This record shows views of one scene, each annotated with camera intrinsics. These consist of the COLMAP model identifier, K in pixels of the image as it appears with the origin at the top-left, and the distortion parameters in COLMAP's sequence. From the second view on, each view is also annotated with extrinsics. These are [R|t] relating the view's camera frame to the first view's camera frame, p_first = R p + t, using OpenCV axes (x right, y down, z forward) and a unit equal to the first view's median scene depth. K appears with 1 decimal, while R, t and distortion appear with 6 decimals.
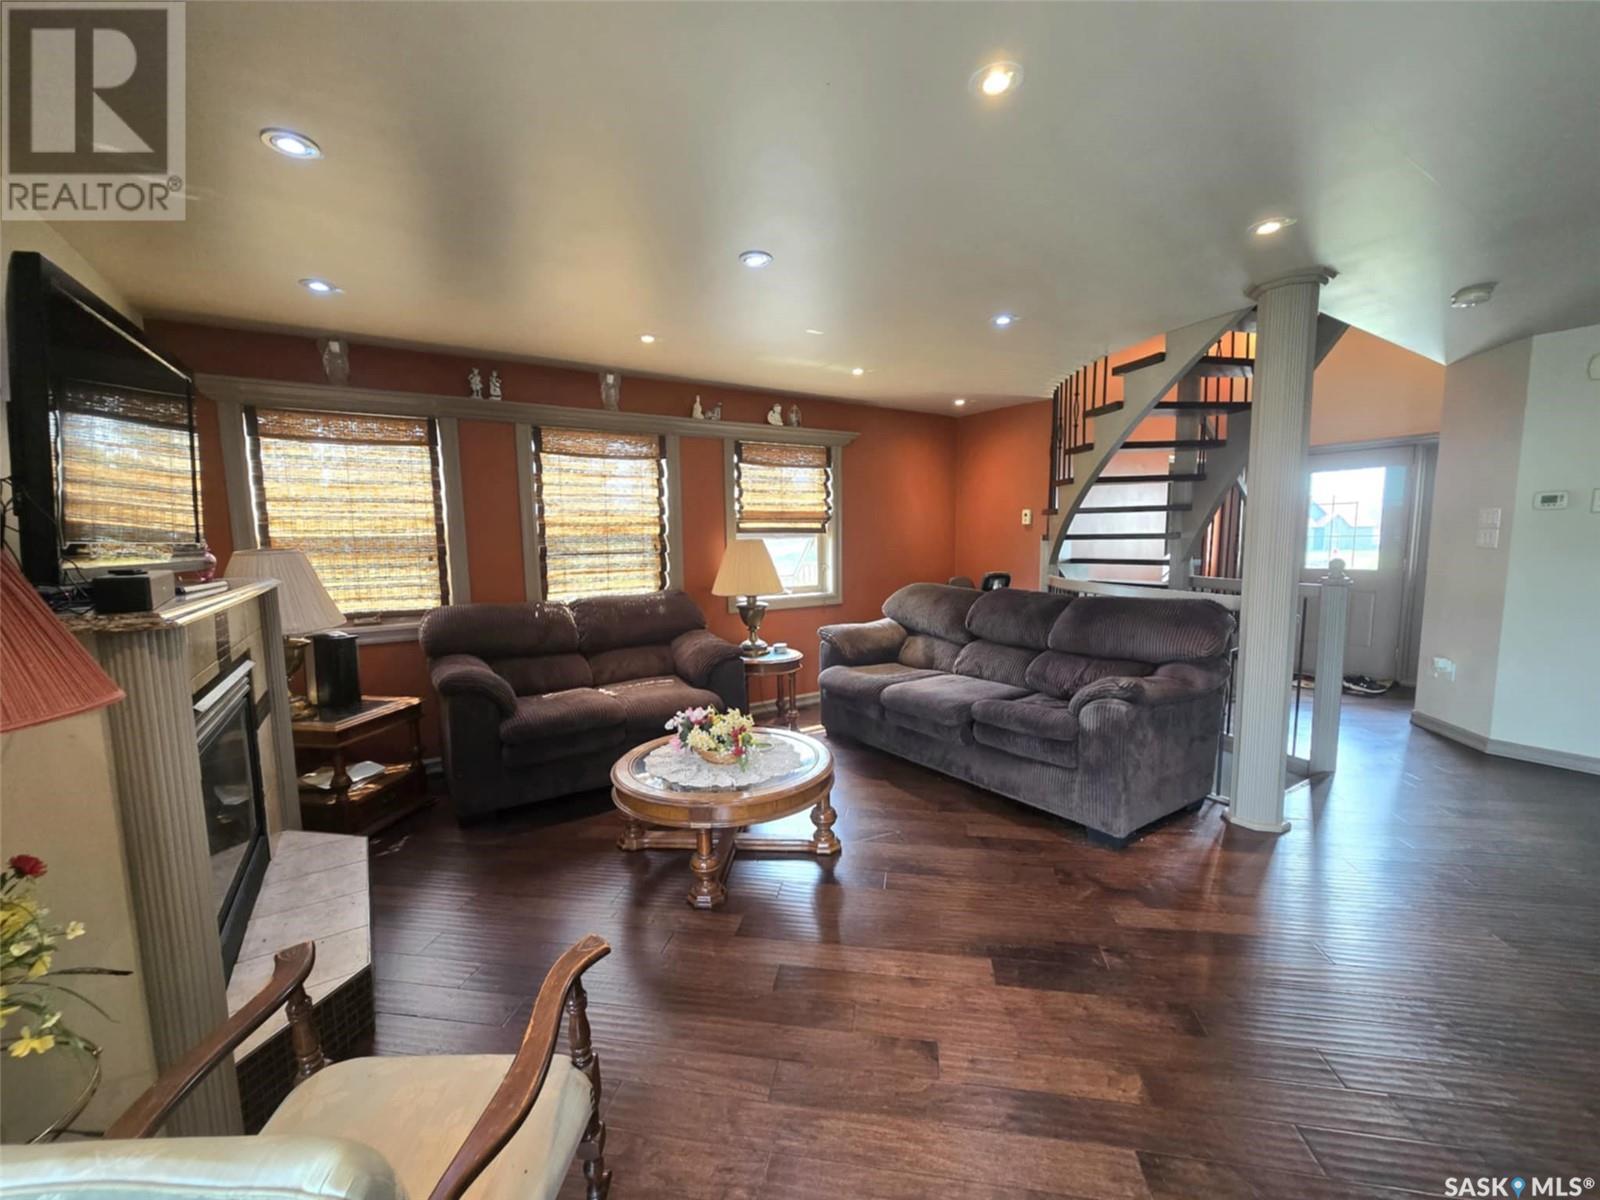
lens RADIAL K [[650.7, 0, 799.8], [0, 650.7, 608.8], [0, 0, 1]] dist [0.000414, -0.000028]
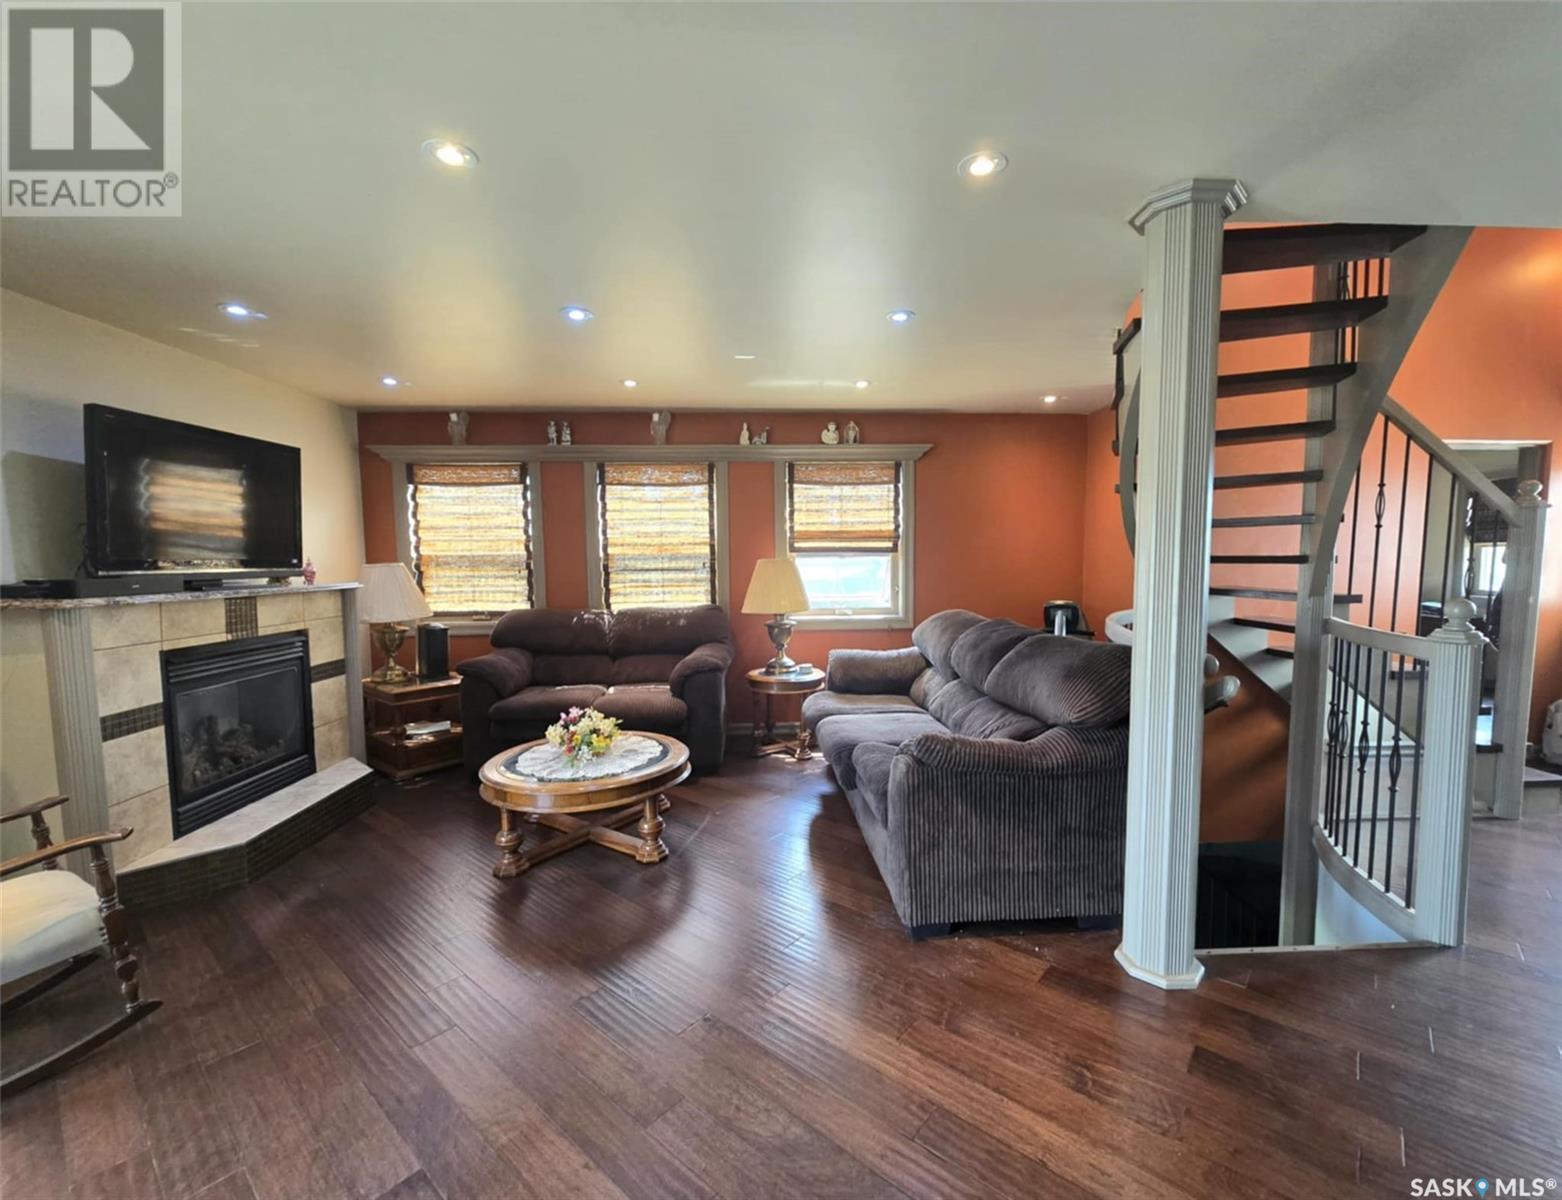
lens RADIAL K [[612.0, 0, 781.0], [0, 612.0, 600.0], [0, 0, 1]] dist [-0.000869, -0.000101]
pose [[0.863503, 0.037370, -0.502957, 0.417267], [-0.059693, 0.997814, -0.028347, -0.015248], [0.500798, 0.054501, 0.863846, 0.187352]]
